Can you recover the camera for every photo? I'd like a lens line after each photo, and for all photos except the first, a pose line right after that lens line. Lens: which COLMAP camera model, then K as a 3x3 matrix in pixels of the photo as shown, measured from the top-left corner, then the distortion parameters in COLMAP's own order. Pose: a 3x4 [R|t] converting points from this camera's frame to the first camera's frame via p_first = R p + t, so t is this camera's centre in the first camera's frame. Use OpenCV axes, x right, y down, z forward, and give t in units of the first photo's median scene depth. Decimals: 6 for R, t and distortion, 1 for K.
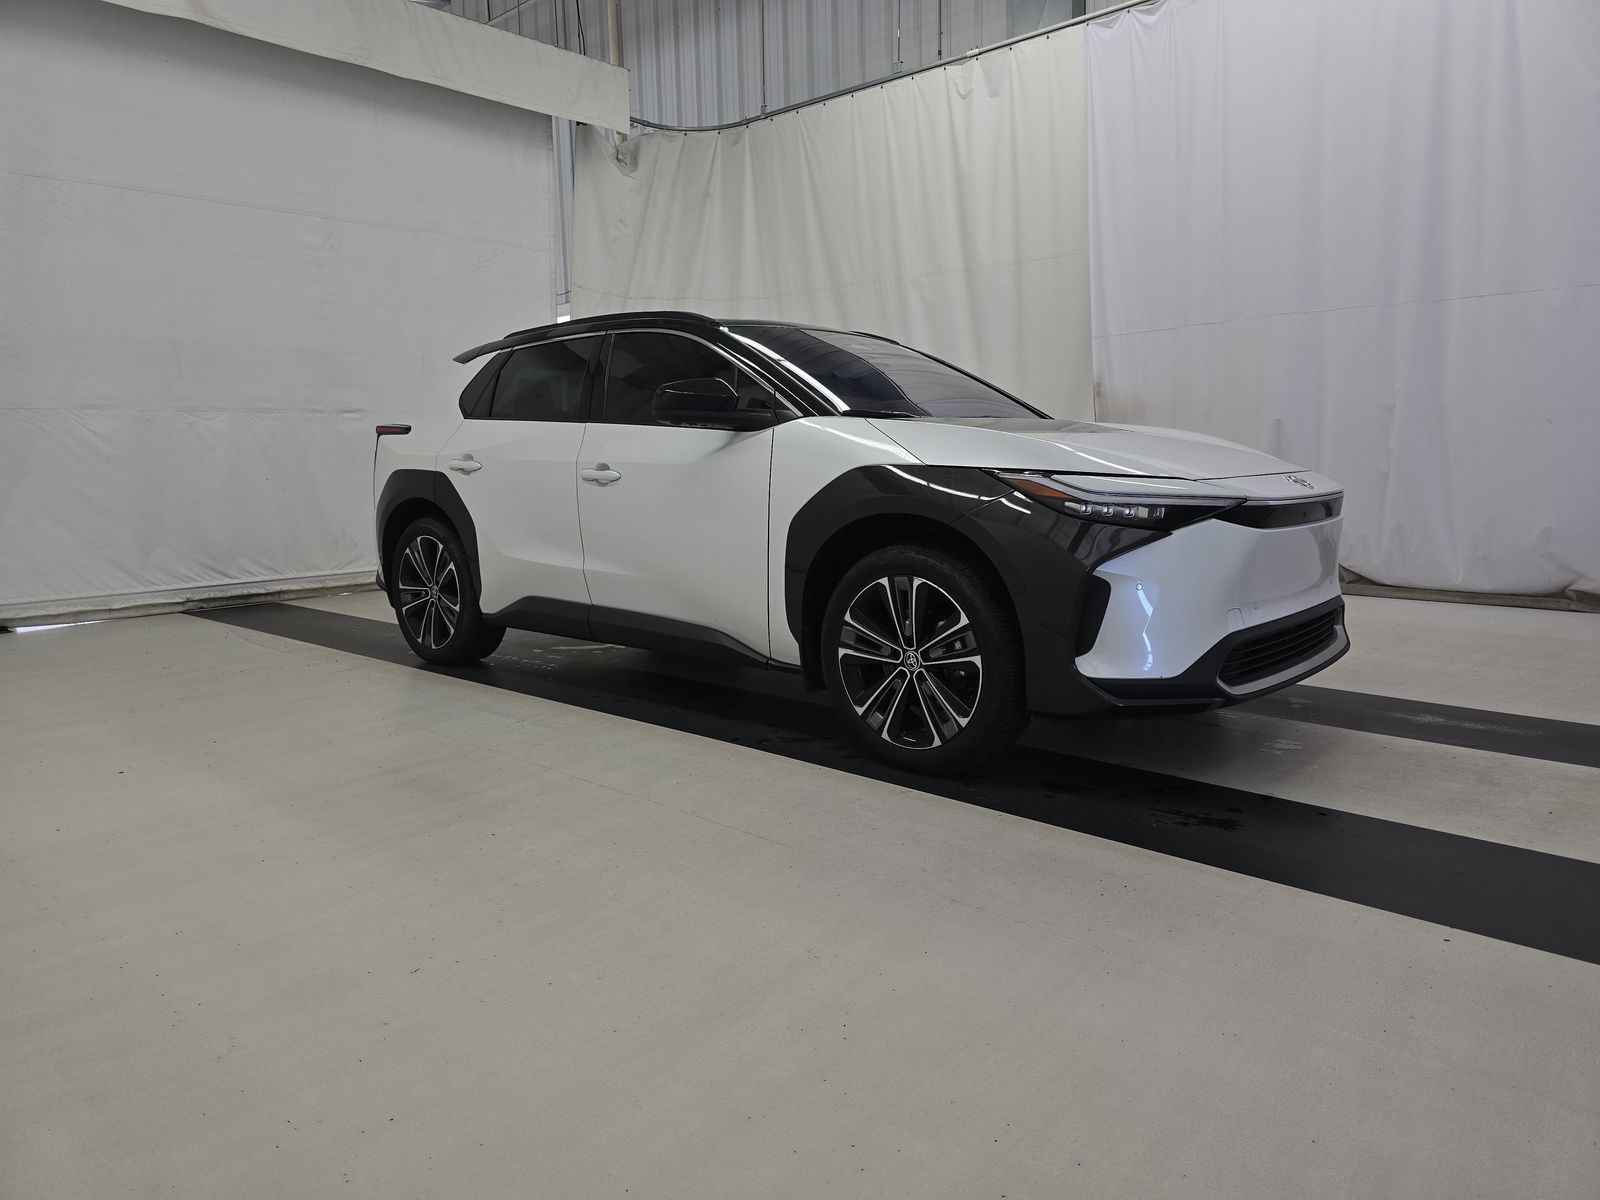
lens RADIAL K [[1094.6, 0, 796.0], [0, 1094.6, 596.7], [0, 0, 1]] dist [0.011061, -0.005908]
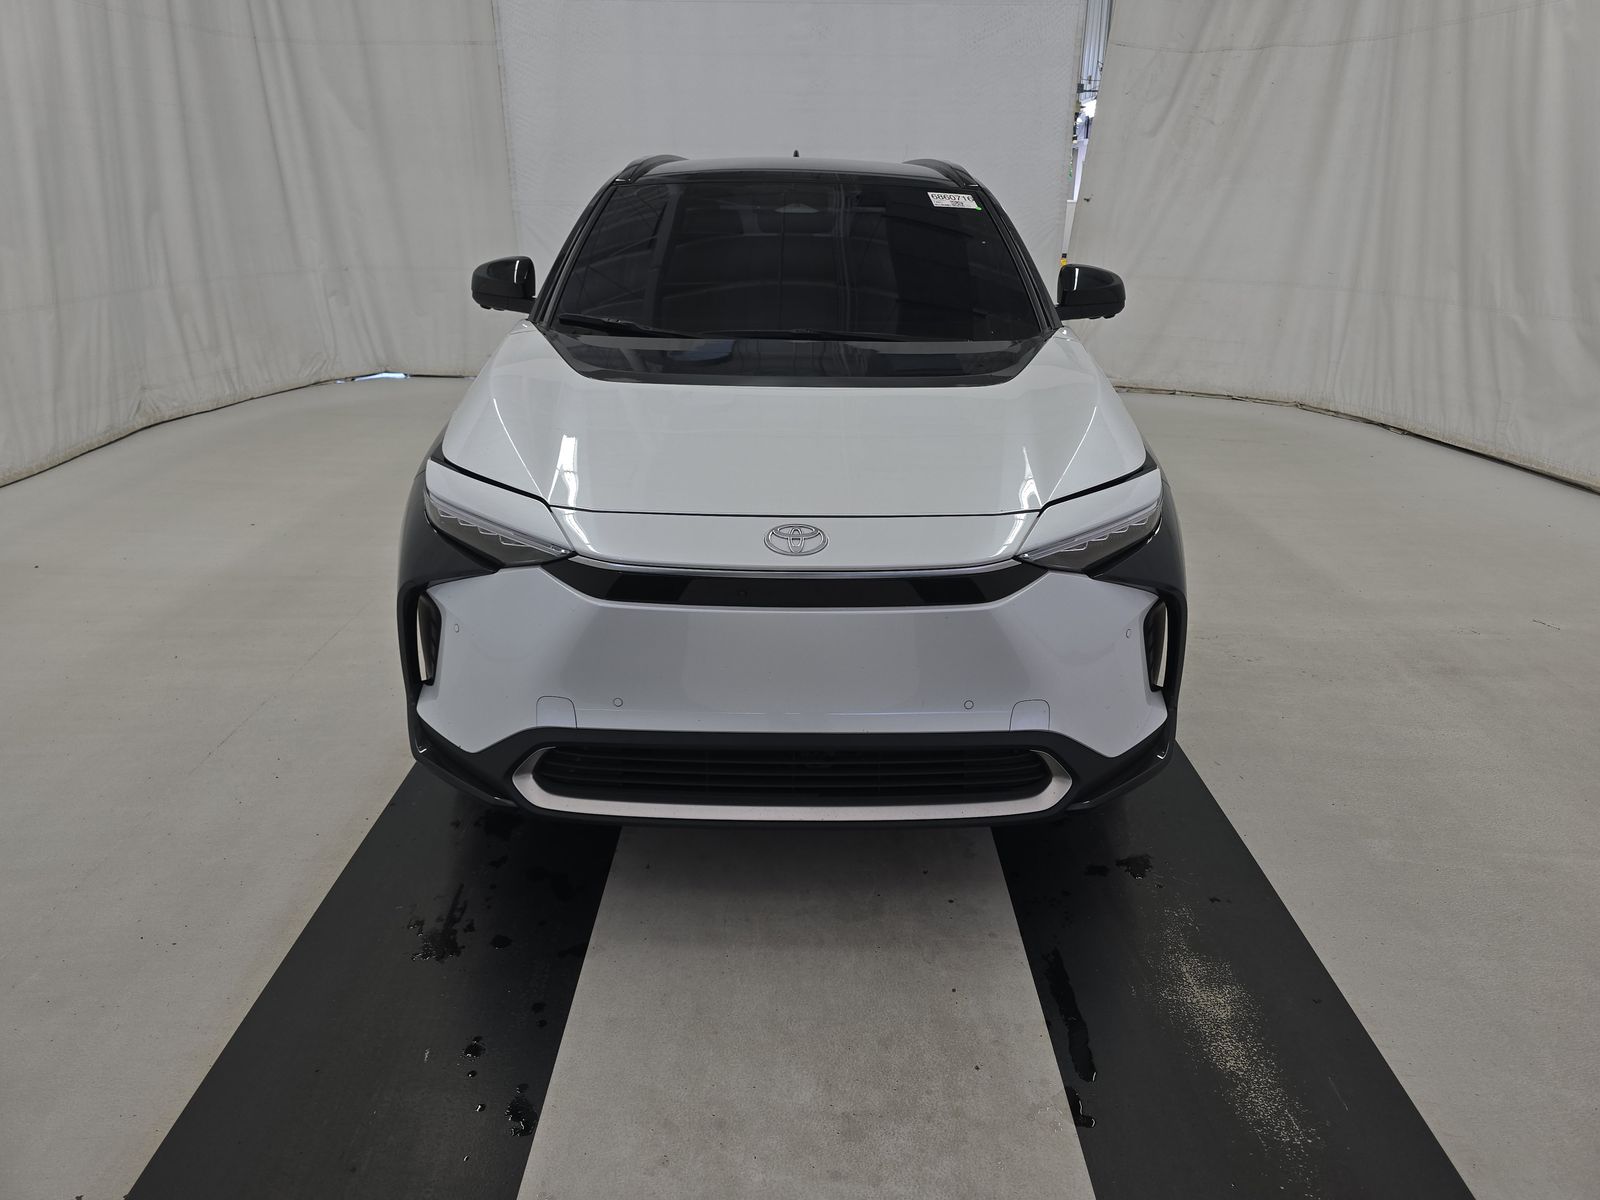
lens RADIAL K [[1094.6, 0, 806.1], [0, 1094.6, 609.2], [0, 0, 1]] dist [0.011061, -0.005908]
pose [[0.667272, 0.294364, -0.684177, 0.876830], [-0.118397, 0.948828, 0.292758, -0.242541], [0.735344, -0.114345, 0.667978, 0.588923]]
